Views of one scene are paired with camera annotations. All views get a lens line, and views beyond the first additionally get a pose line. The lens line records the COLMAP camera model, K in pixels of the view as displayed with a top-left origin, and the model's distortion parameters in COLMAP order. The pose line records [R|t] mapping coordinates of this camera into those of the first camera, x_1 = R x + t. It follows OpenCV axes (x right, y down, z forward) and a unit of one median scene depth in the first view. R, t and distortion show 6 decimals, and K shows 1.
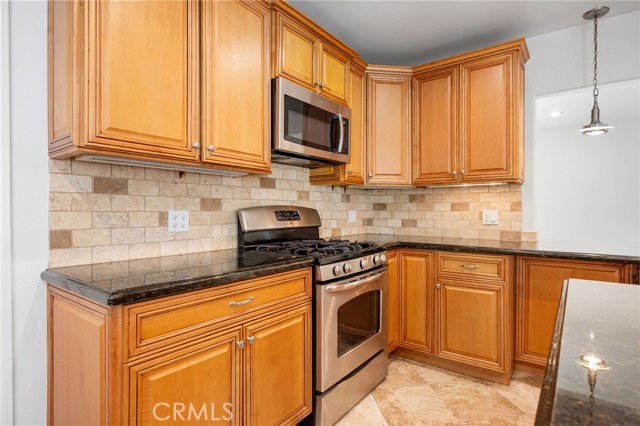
lens RADIAL K [[341.1, 0, 322.0], [0, 341.1, 213.8], [0, 0, 1]] dist [0.001921, -0.003249]
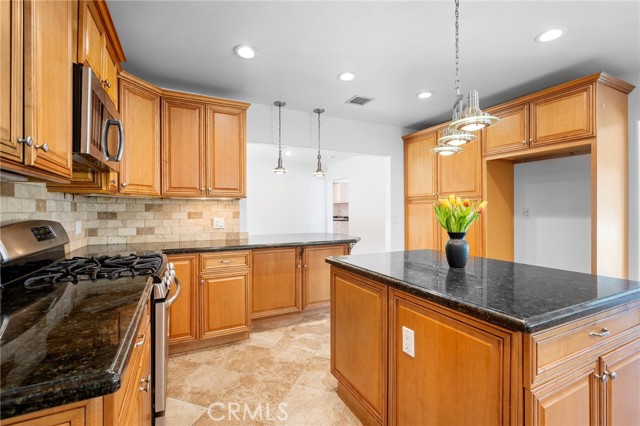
lens RADIAL K [[287.8, 0, 322.3], [0, 287.8, 210.5], [0, 0, 1]] dist [-0.002338, -0.000333]
pose [[0.445758, -0.001910, 0.895152, -0.396051], [0.010895, 0.999935, -0.003291, -0.036373], [-0.895087, 0.011220, 0.445750, 0.152672]]
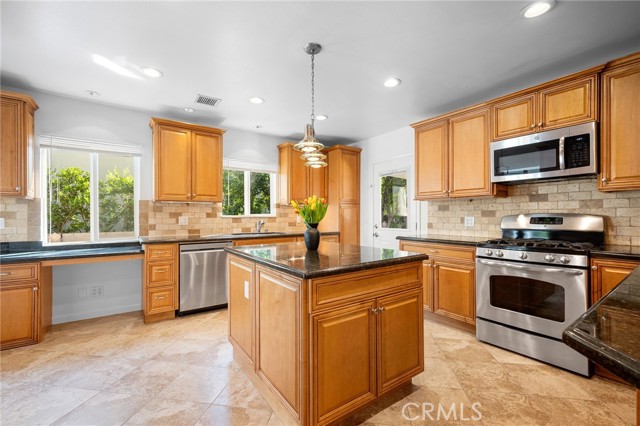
lens RADIAL K [[267.8, 0, 317.1], [0, 267.8, 218.0], [0, 0, 1]] dist [-0.003037, -0.000048]
pose [[-0.314109, 0.006738, -0.949363, 1.202476], [-0.008992, 0.999909, 0.010072, -0.008134], [0.949344, 0.011701, -0.314020, 0.463192]]
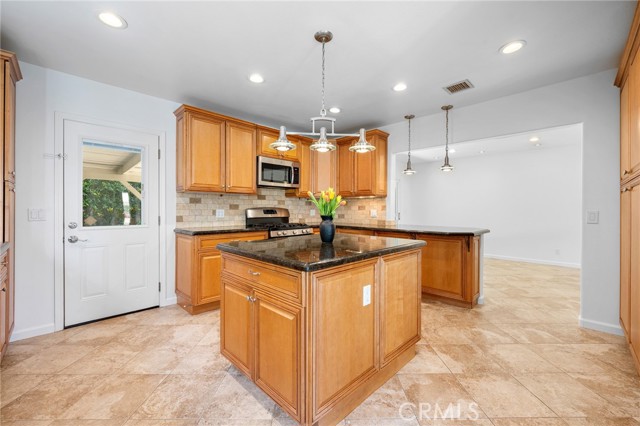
lens RADIAL K [[267.8, 0, 321.6], [0, 267.8, 211.0], [0, 0, 1]] dist [-0.003037, -0.000048]
pose [[0.990098, 0.004251, -0.140316, 0.479417], [-0.004748, 0.999984, -0.003203, 0.004092], [0.140300, 0.003837, 0.990102, -0.690854]]
